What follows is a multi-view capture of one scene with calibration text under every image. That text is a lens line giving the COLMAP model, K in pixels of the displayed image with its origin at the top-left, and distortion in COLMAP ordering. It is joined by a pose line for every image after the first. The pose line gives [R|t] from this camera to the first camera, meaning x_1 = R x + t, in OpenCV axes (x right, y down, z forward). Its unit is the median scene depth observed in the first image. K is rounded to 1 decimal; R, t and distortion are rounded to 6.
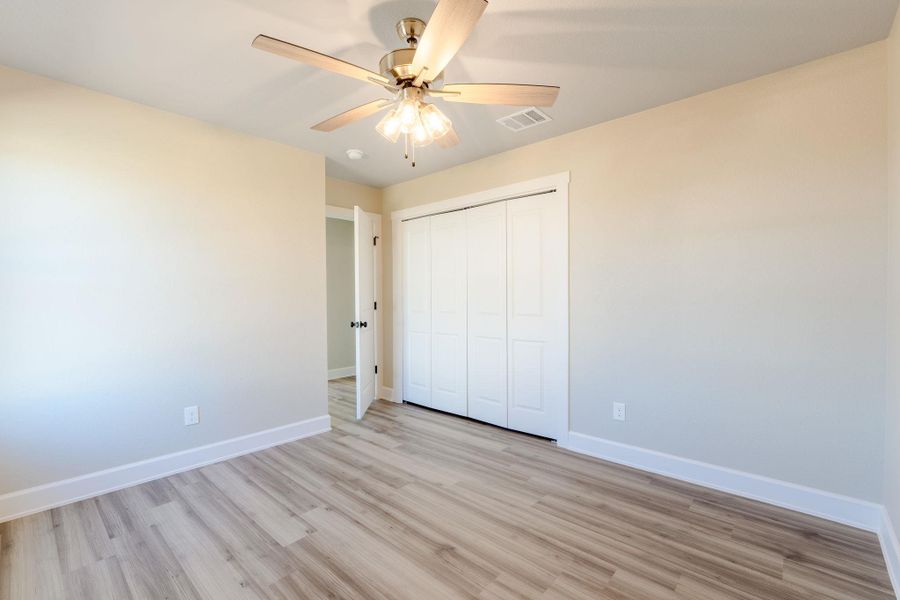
lens RADIAL K [[379.2, 0, 444.5], [0, 379.2, 296.8], [0, 0, 1]] dist [-0.003894, -0.000249]
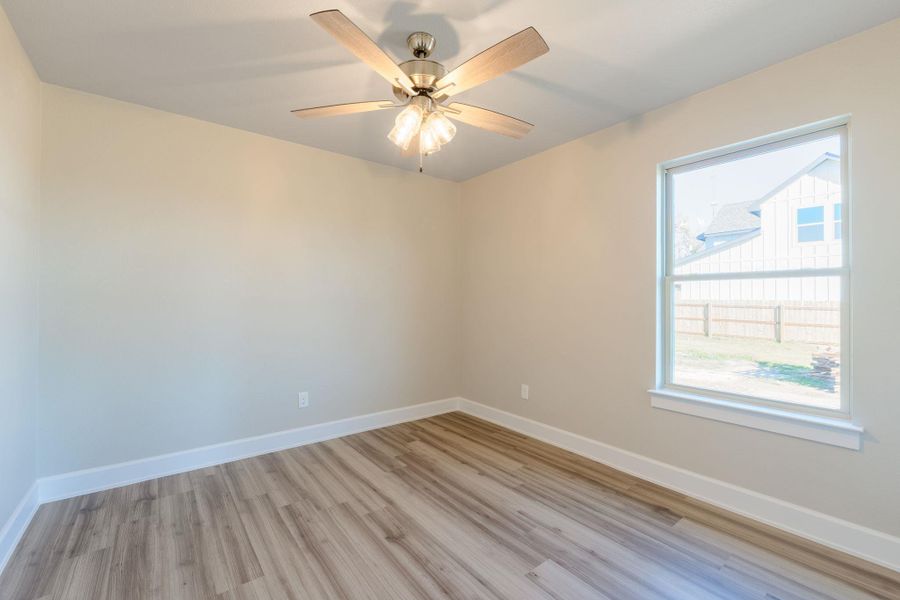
lens RADIAL K [[379.2, 0, 444.5], [0, 379.2, 296.8], [0, 0, 1]] dist [-0.003894, -0.000249]
pose [[-0.983414, 0.000838, 0.181371, -0.328891], [-0.000370, 0.999978, -0.006628, -0.019804], [-0.181372, -0.006585, -0.983392, 1.998765]]
